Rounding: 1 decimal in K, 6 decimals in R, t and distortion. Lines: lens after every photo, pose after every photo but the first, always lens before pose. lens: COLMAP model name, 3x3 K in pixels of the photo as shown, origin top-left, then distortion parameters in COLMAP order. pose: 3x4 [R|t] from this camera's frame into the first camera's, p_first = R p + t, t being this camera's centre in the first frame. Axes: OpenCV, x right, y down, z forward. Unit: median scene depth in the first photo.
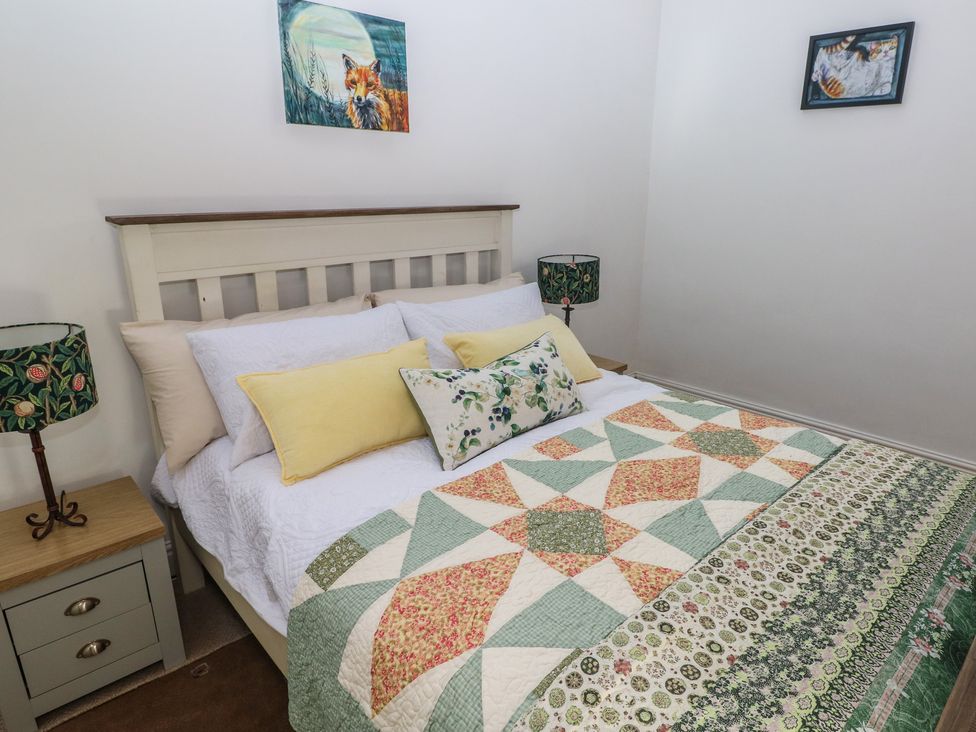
lens RADIAL K [[607.7, 0, 485.2], [0, 607.7, 358.8], [0, 0, 1]] dist [0.004628, -0.012801]
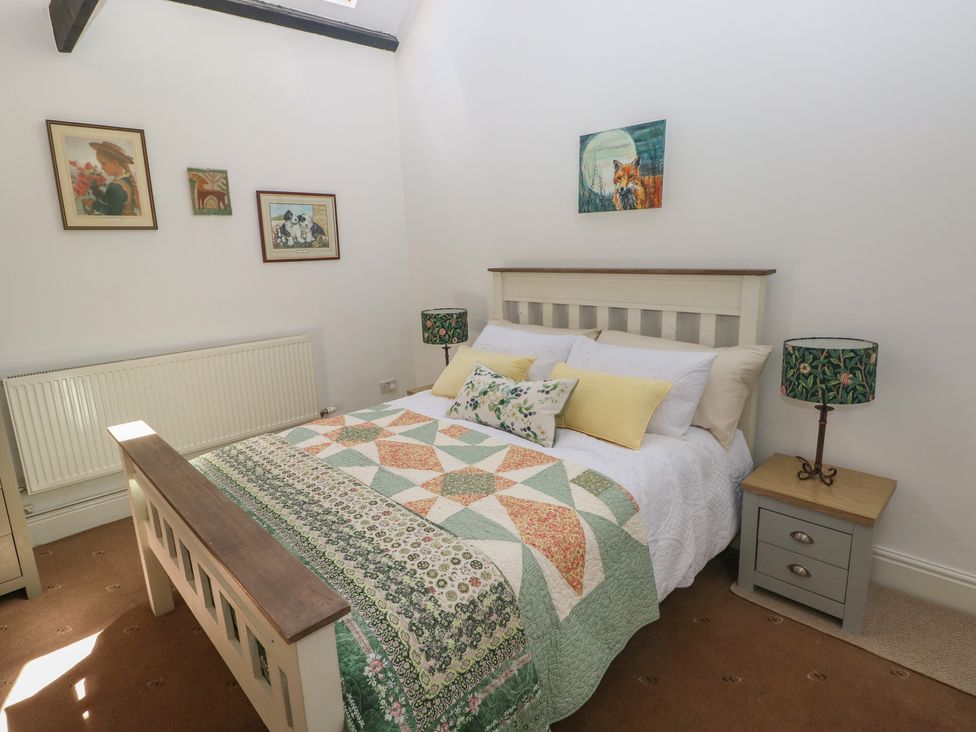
lens RADIAL K [[534.9, 0, 481.2], [0, 534.9, 360.9], [0, 0, 1]] dist [0.000769, -0.013658]
pose [[0.008719, 0.205116, -0.978699, 1.064797], [-0.246243, 0.949037, 0.196706, -0.225872], [0.969169, 0.239282, 0.058782, 0.734493]]
